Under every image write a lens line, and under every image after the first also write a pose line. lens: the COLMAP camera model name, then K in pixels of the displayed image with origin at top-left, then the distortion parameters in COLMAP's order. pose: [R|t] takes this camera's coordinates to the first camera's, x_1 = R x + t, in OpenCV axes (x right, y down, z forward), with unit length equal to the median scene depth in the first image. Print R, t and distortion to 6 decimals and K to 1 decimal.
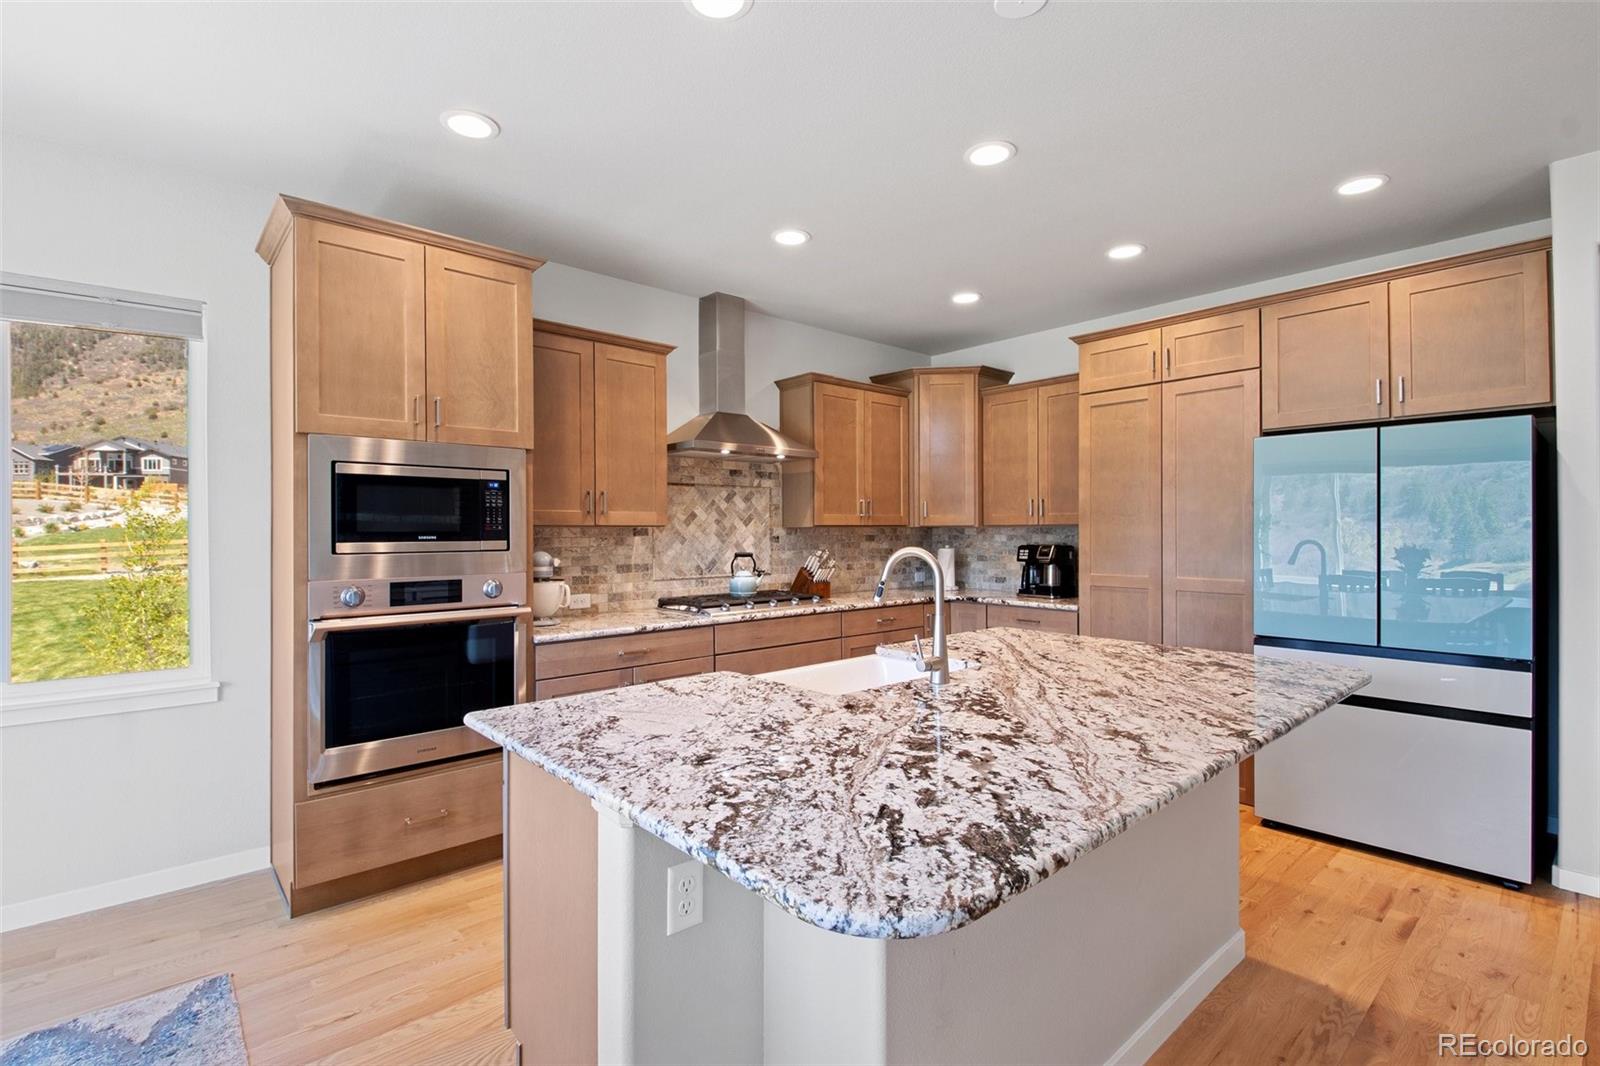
lens RADIAL K [[735.4, 0, 768.7], [0, 735.4, 530.7], [0, 0, 1]] dist [0.000718, 0.000125]
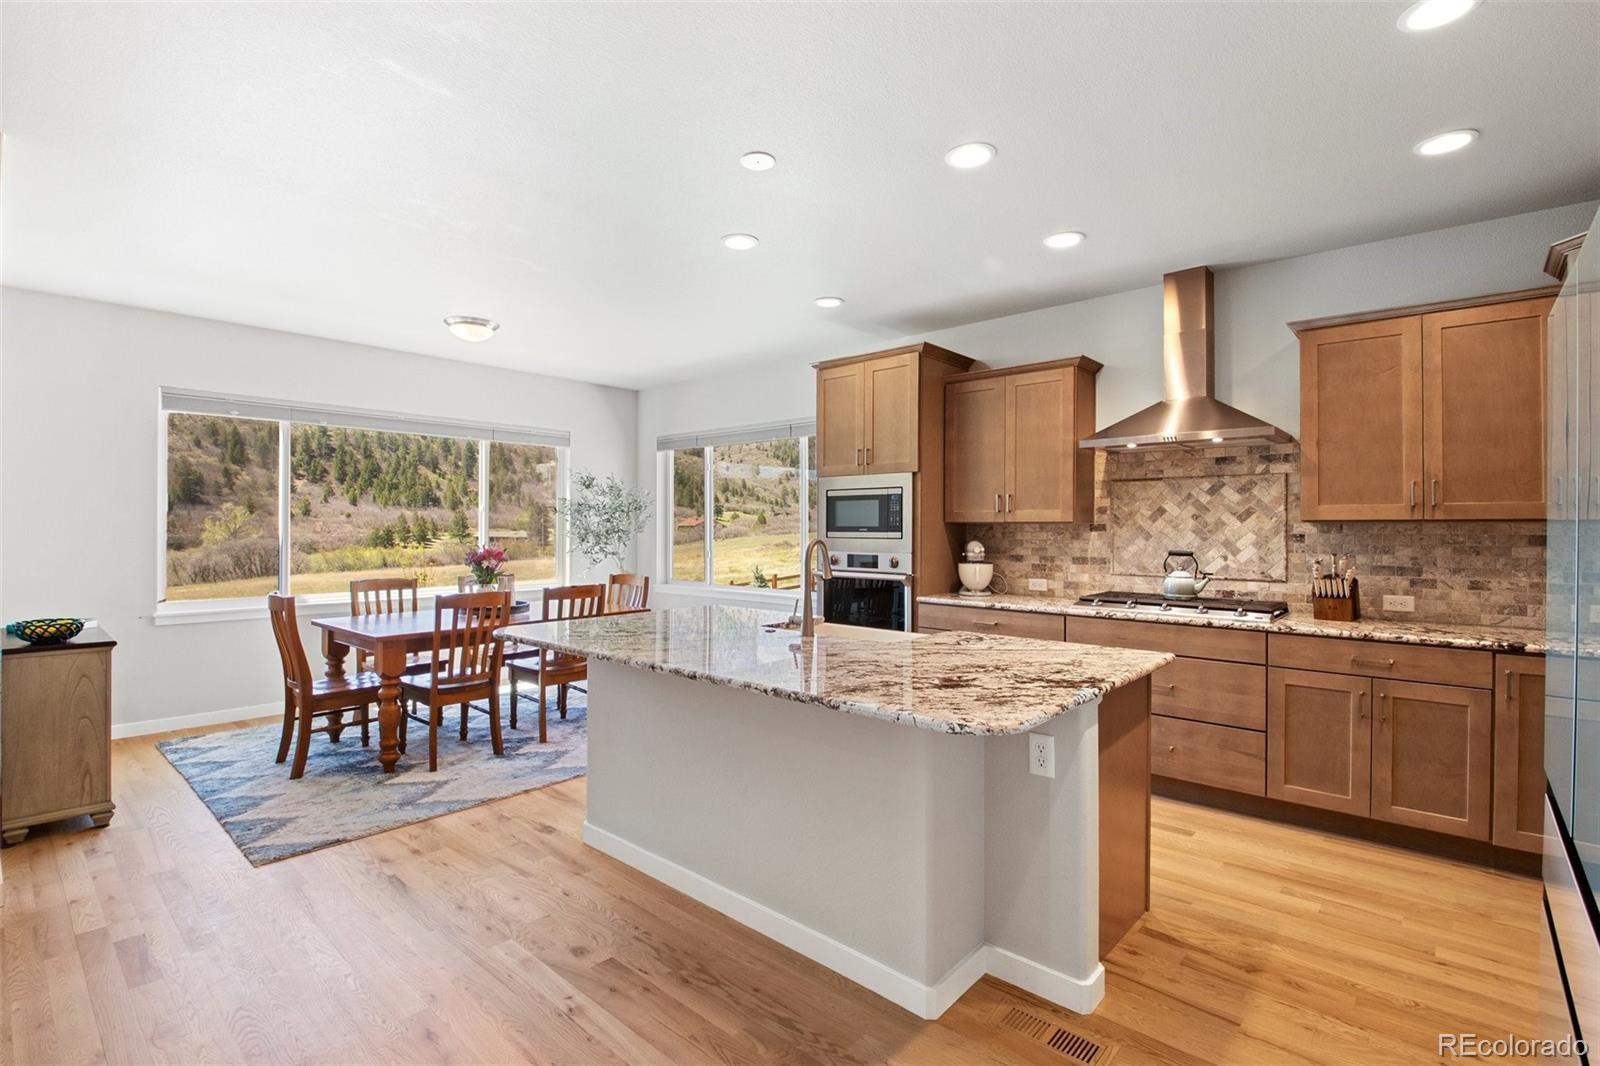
lens RADIAL K [[735.4, 0, 768.7], [0, 735.4, 530.7], [0, 0, 1]] dist [0.000718, 0.000125]
pose [[0.090897, 0.009947, -0.995811, 0.843899], [-0.001511, 0.999950, 0.009851, -0.003675], [0.995859, 0.000609, 0.090908, 0.420623]]
